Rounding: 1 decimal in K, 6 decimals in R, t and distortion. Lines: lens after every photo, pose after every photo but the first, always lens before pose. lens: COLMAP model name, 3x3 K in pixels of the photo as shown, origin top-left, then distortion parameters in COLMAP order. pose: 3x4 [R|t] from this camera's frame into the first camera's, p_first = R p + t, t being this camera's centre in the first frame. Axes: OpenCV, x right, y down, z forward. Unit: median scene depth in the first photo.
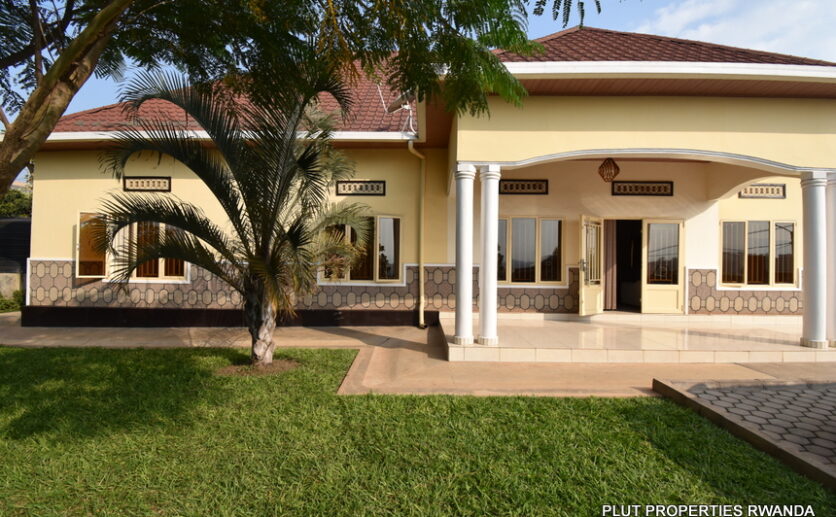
lens RADIAL K [[268.2, 0, 418.2], [0, 268.2, 253.1], [0, 0, 1]] dist [-0.000123, -0.005705]
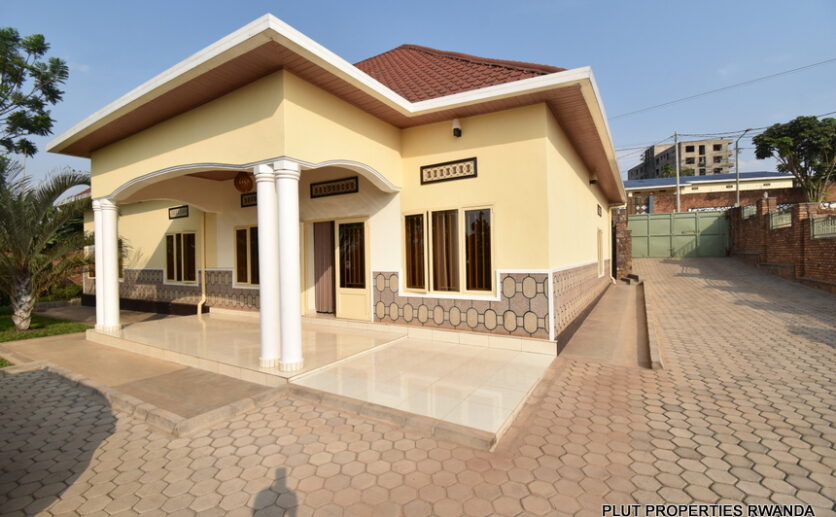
lens RADIAL K [[369.8, 0, 415.0], [0, 369.8, 258.2], [0, 0, 1]] dist [0.000214, -0.016059]
pose [[0.867371, -0.023122, -0.497125, 1.751712], [0.027171, 0.999630, 0.000913, 0.016848], [0.496920, -0.014299, 0.867679, -0.009859]]
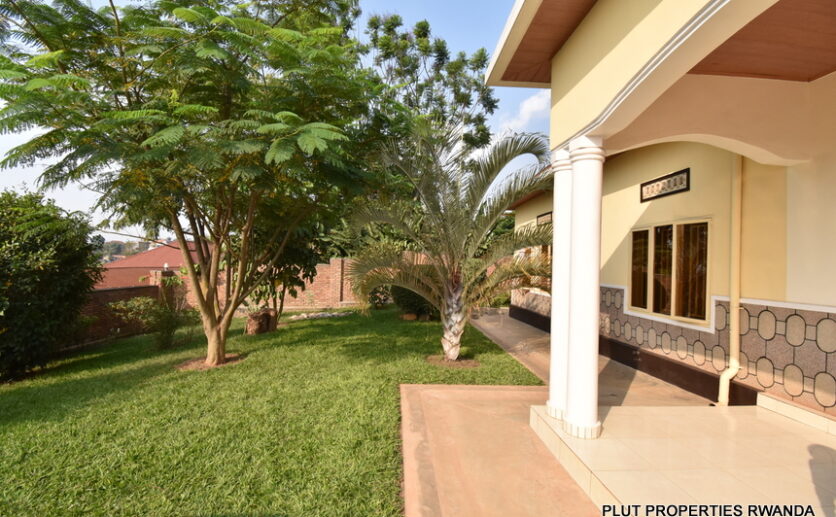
lens RADIAL K [[369.8, 0, 415.0], [0, 369.8, 258.2], [0, 0, 1]] dist [0.000214, -0.016059]
pose [[0.075794, -0.021176, -0.996899, 0.739998], [-0.023619, 0.999456, -0.023026, -0.011028], [0.996844, 0.025291, 0.075252, 0.268152]]
